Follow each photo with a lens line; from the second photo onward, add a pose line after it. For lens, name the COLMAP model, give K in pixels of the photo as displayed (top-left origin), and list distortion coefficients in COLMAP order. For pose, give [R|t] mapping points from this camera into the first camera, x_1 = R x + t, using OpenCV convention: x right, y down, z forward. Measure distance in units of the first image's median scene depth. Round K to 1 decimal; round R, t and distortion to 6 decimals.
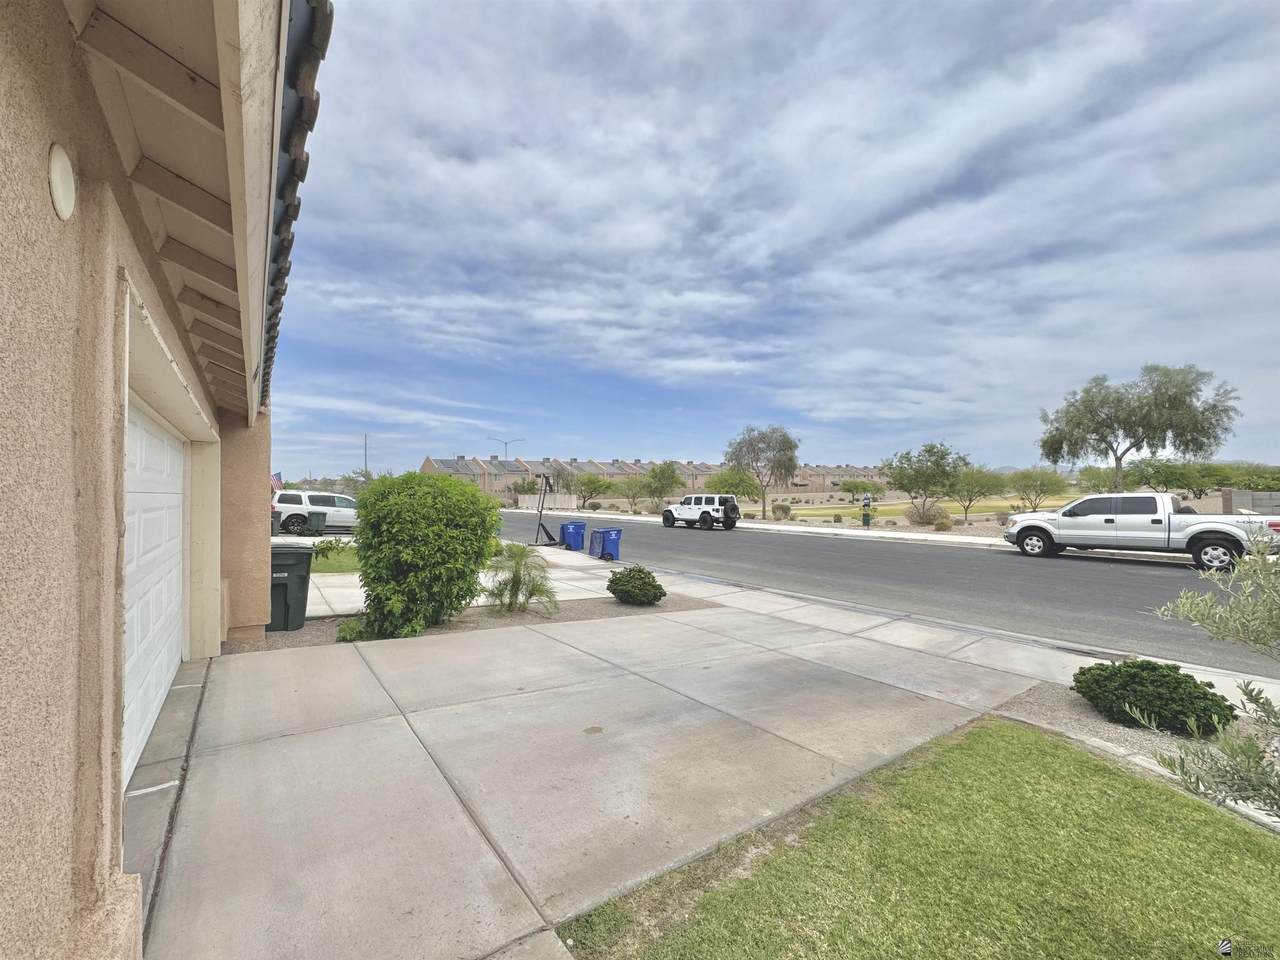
lens RADIAL K [[508.6, 0, 640.0], [0, 508.6, 480.0], [0, 0, 1]] dist [-0.001972, -0.000138]
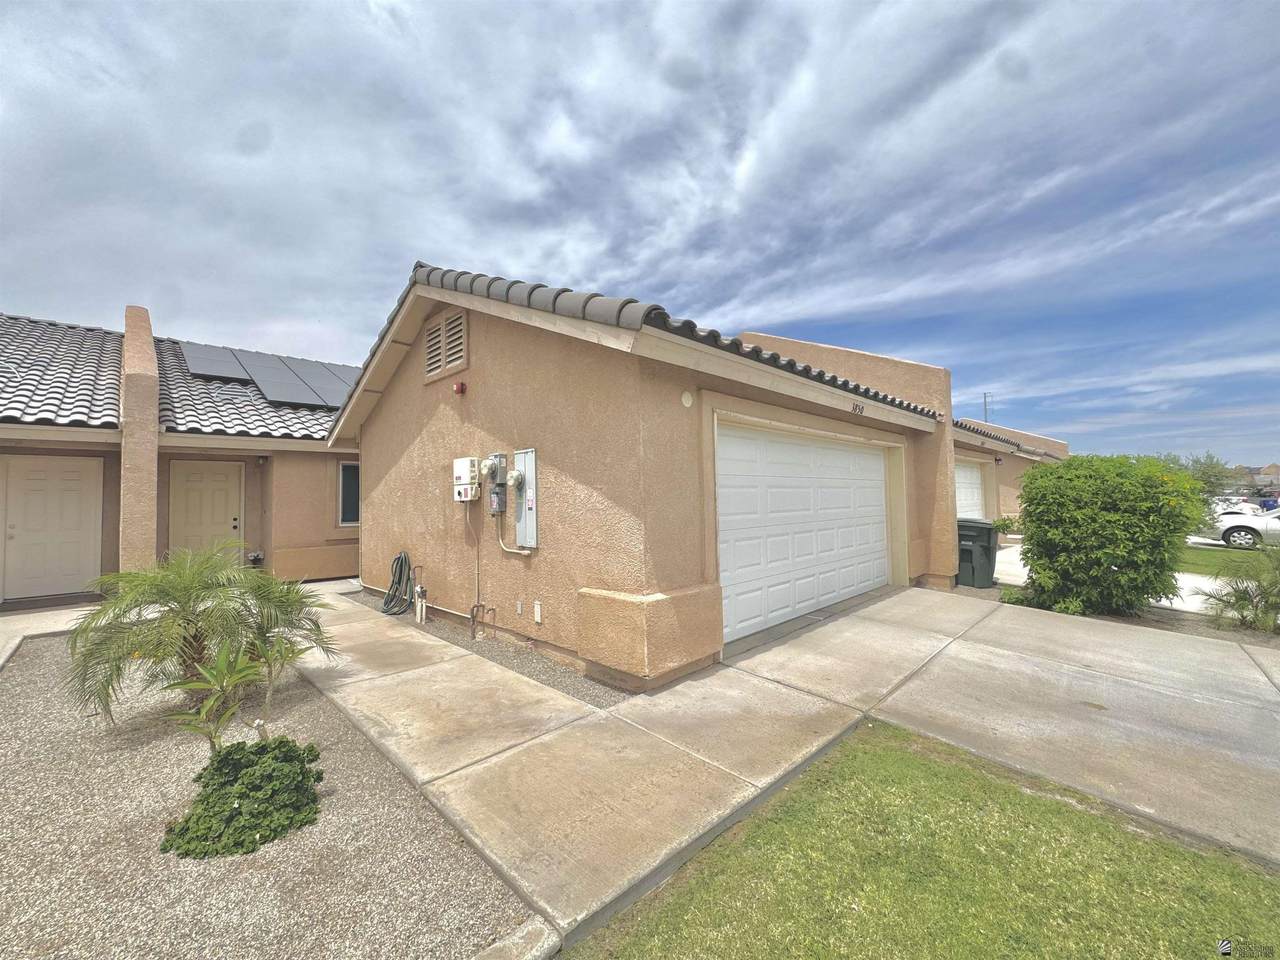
lens RADIAL K [[508.6, 0, 640.0], [0, 508.6, 480.0], [0, 0, 1]] dist [-0.001972, -0.000138]
pose [[0.137231, -0.030575, -0.990067, 0.723862], [0.038670, 0.998927, -0.025488, 0.040751], [0.989784, -0.034788, 0.138266, 0.002867]]
